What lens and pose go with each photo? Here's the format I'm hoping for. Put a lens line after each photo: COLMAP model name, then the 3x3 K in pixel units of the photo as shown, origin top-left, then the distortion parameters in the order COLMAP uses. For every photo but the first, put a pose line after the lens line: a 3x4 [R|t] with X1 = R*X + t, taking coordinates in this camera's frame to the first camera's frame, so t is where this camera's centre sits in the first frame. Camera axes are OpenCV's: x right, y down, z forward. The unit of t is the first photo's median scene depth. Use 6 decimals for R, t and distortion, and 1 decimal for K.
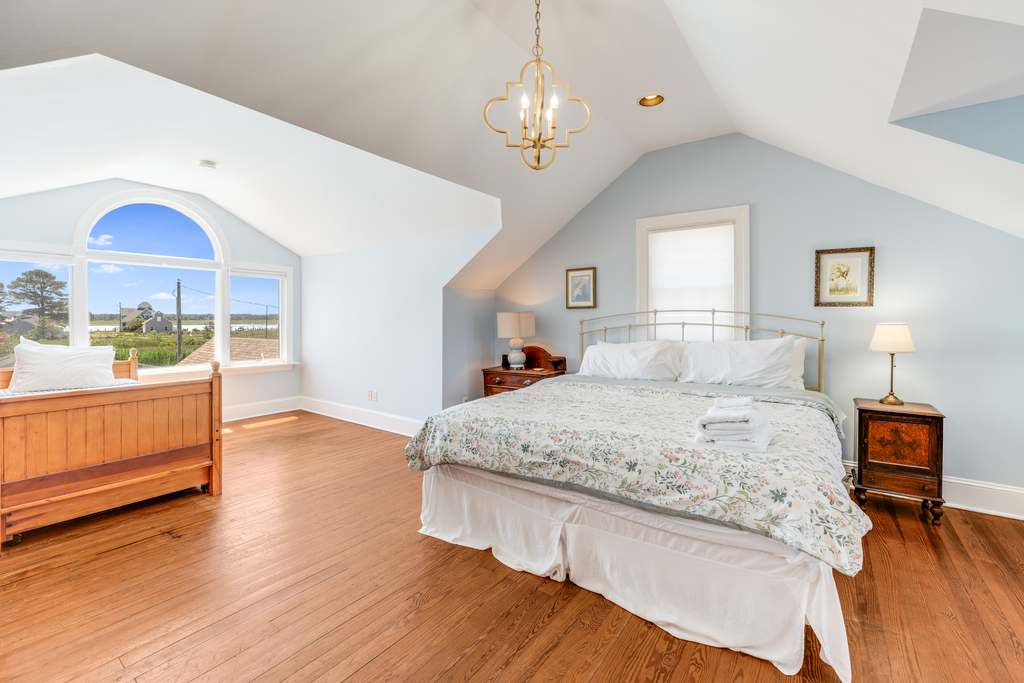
lens RADIAL K [[402.9, 0, 510.3], [0, 402.9, 324.1], [0, 0, 1]] dist [0.001158, 0.000061]
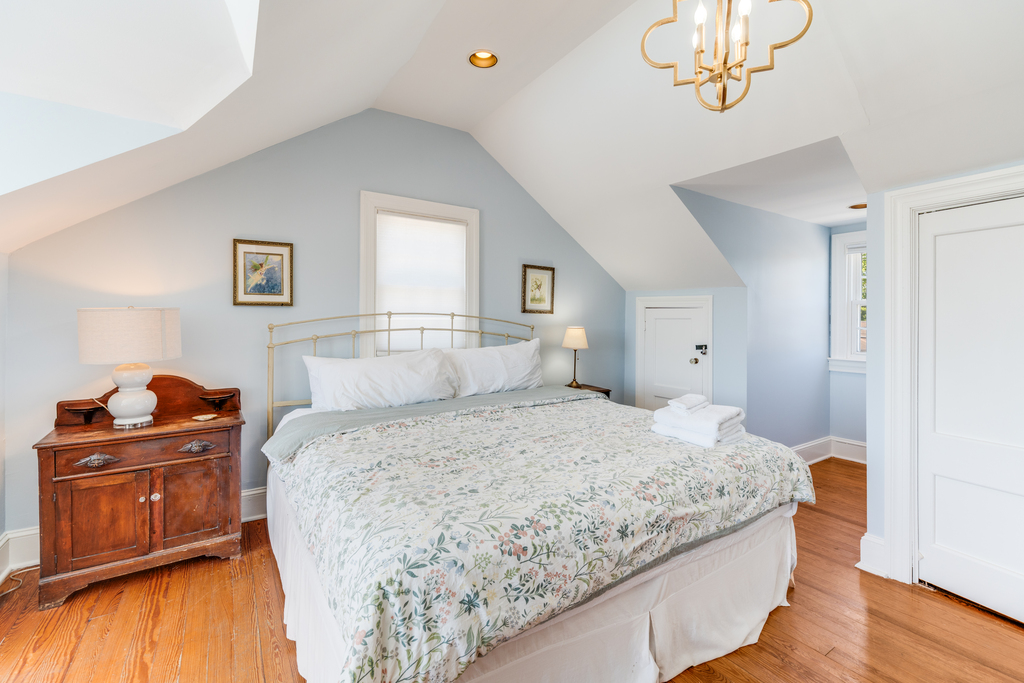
lens RADIAL K [[431.5, 0, 512.2], [0, 431.5, 322.8], [0, 0, 1]] dist [-0.002117, -0.000146]
pose [[0.400543, 0.000883, 0.916277, -0.434288], [0.007953, 0.999959, -0.004440, -0.010866], [-0.916243, 0.009065, 0.400520, 0.596345]]
